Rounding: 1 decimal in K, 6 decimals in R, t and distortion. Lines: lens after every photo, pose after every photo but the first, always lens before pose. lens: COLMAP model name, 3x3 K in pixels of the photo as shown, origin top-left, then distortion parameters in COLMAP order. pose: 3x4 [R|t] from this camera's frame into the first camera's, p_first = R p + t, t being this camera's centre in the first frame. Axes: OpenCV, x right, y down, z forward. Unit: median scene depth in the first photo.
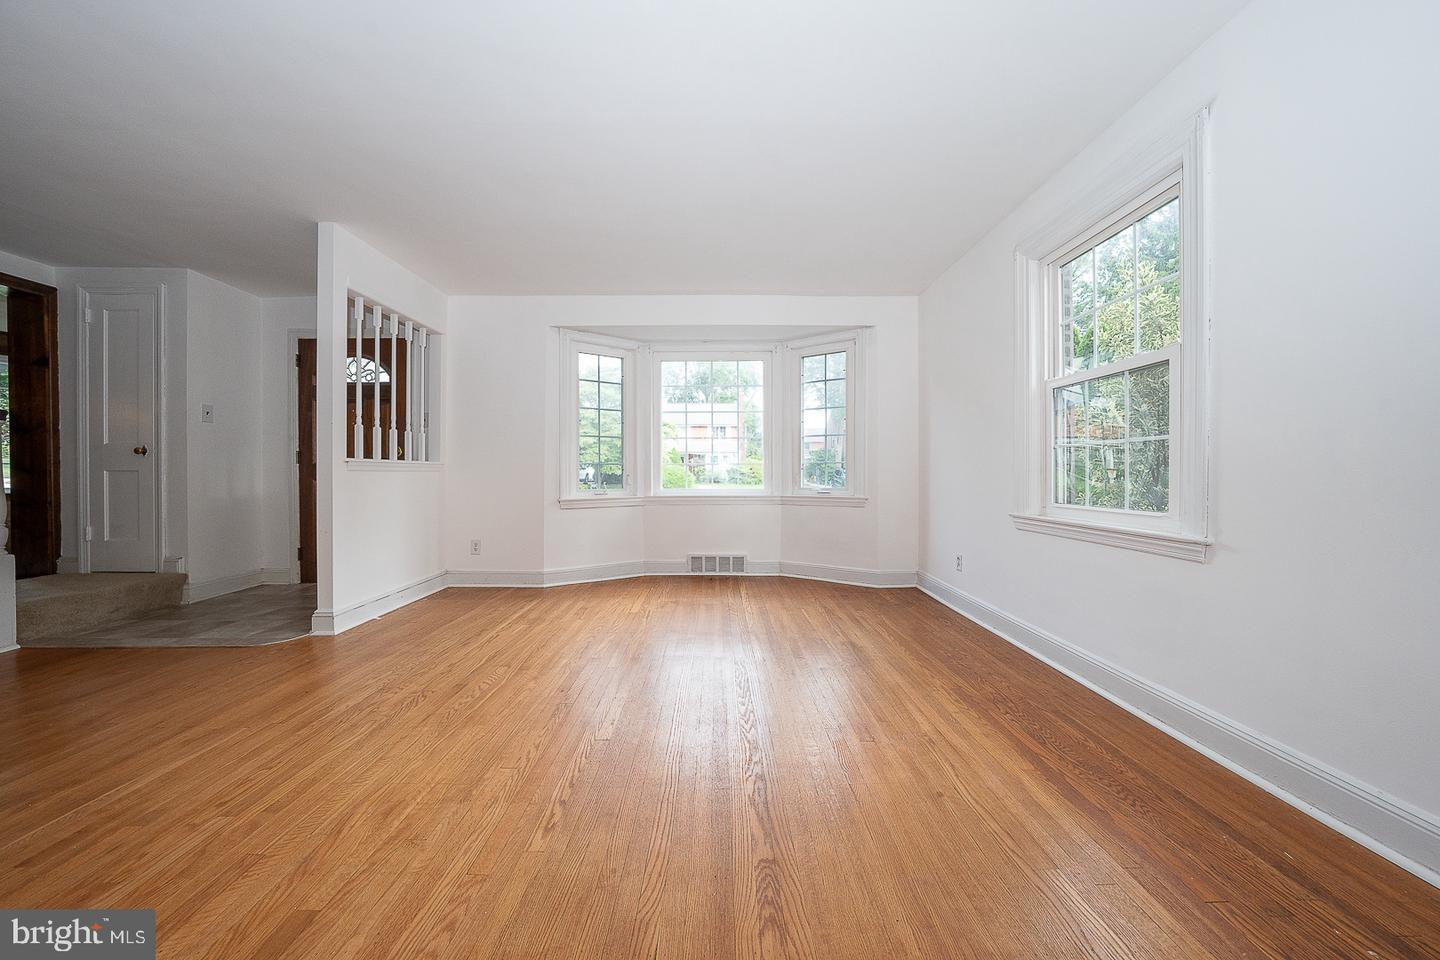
lens RADIAL K [[494.9, 0, 720.1], [0, 494.9, 477.3], [0, 0, 1]] dist [-0.033417, 0.007054]
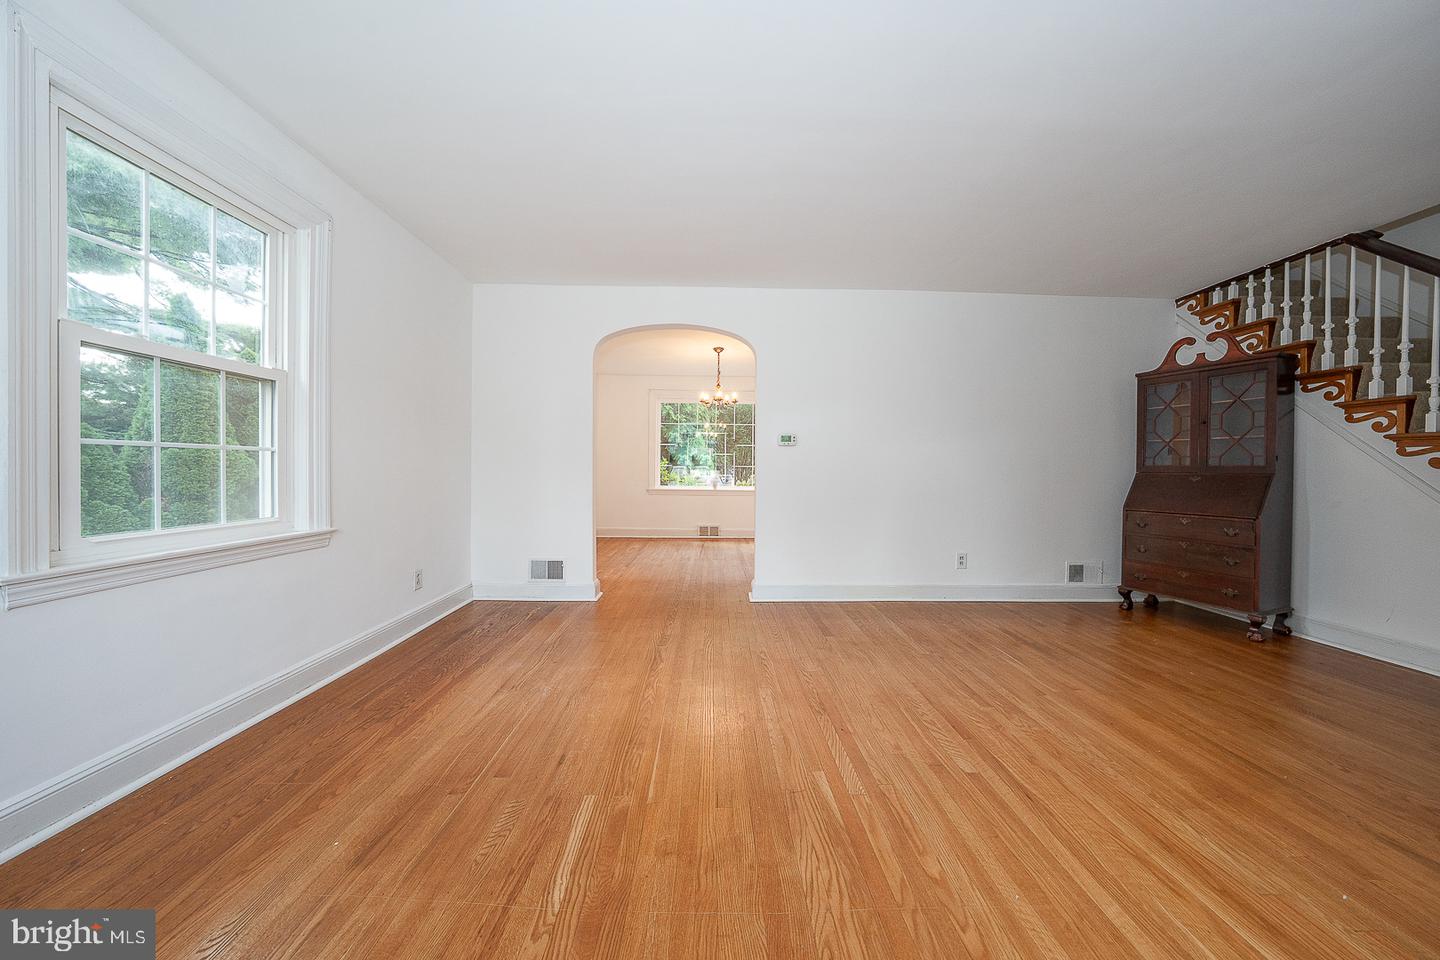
lens RADIAL K [[494.9, 0, 720.1], [0, 494.9, 477.3], [0, 0, 1]] dist [-0.033417, 0.007054]
pose [[-0.999885, -0.007460, -0.013166, -0.050437], [-0.007754, 0.999718, 0.022434, -0.028596], [0.012995, 0.022534, -0.999662, 1.157297]]
